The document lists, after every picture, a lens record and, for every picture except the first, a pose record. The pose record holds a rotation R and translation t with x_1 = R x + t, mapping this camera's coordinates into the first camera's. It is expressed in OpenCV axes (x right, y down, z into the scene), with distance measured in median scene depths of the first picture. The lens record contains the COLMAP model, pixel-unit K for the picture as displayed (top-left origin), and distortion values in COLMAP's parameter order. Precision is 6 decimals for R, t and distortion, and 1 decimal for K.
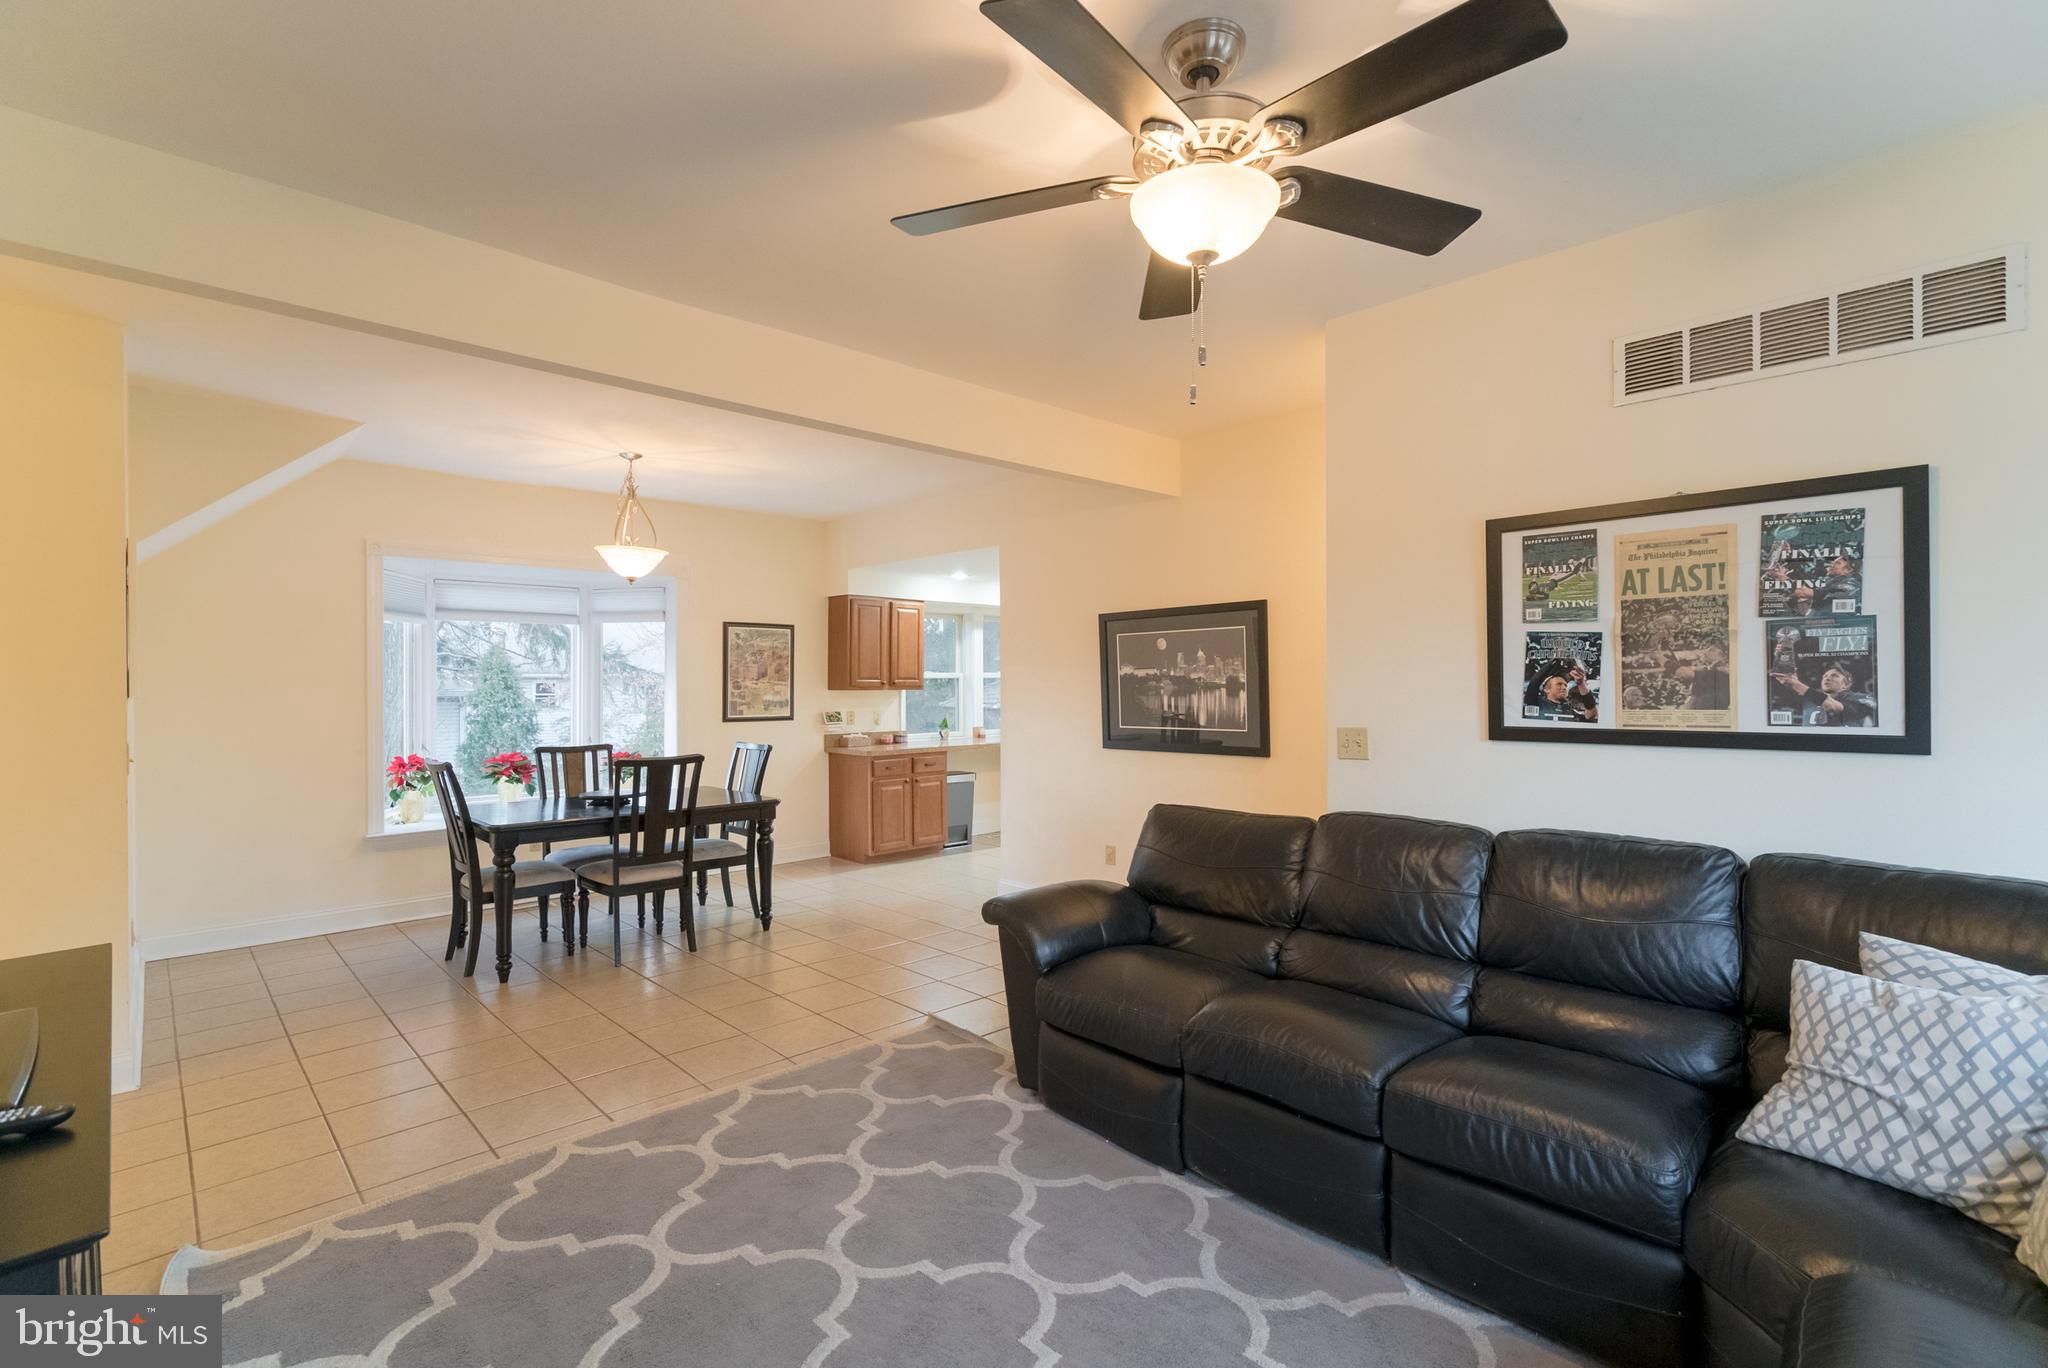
lens RADIAL K [[924.1, 0, 1031.9], [0, 924.1, 678.3], [0, 0, 1]] dist [-0.005286, 0.001601]
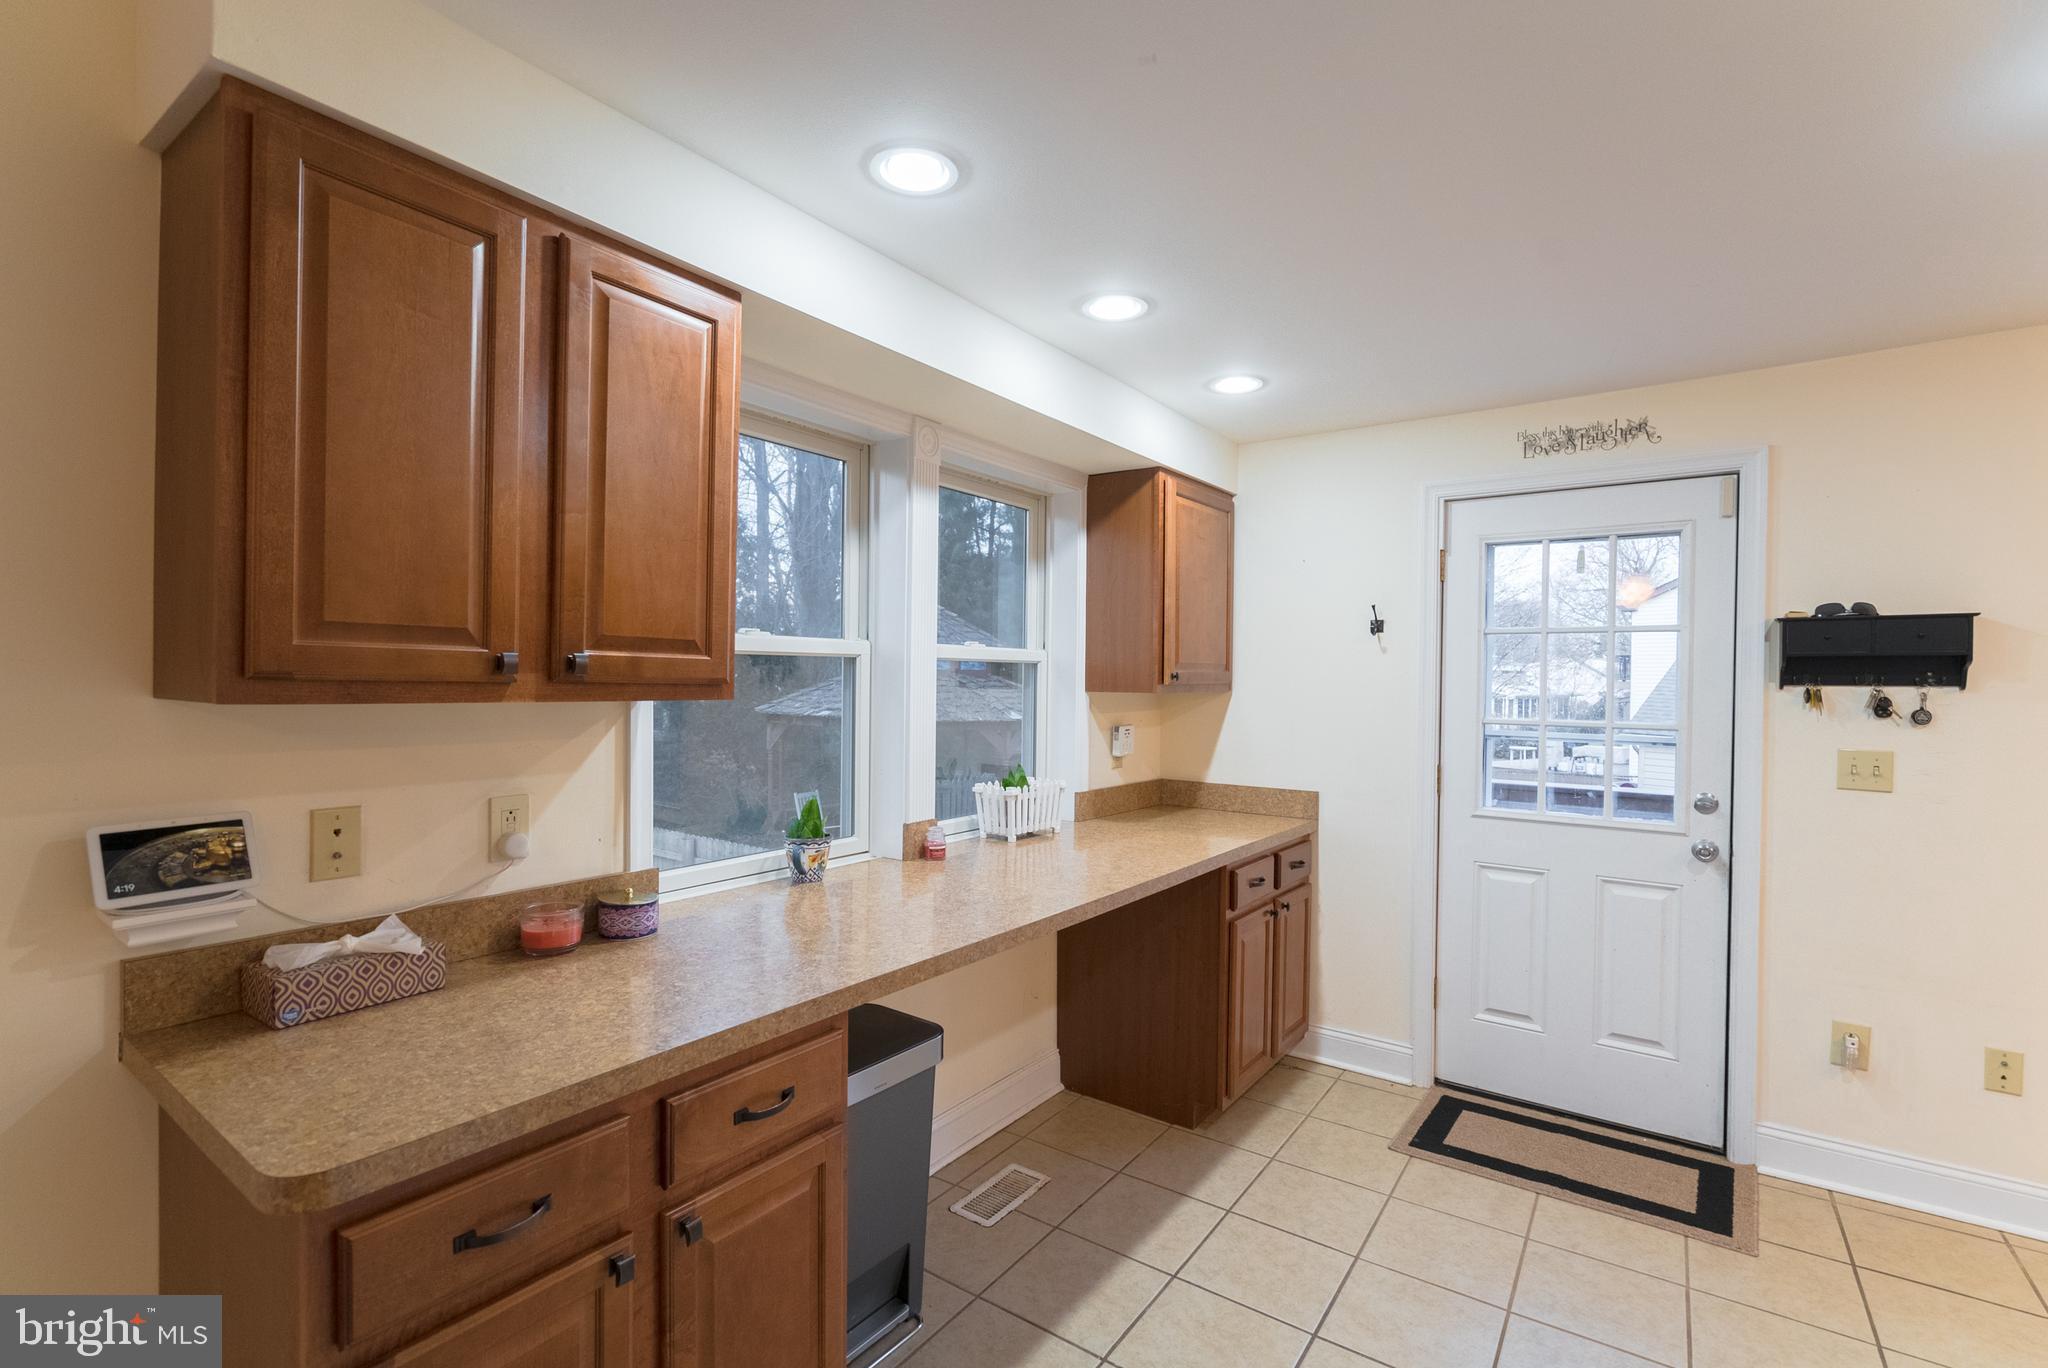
lens RADIAL K [[924.1, 0, 1018.7], [0, 924.1, 691.0], [0, 0, 1]] dist [-0.005286, 0.001601]
pose [[0.982517, 0.013608, 0.185674, -0.126033], [-0.016654, 0.999751, 0.014854, 0.008235], [-0.185425, -0.017686, 0.982499, 1.068189]]
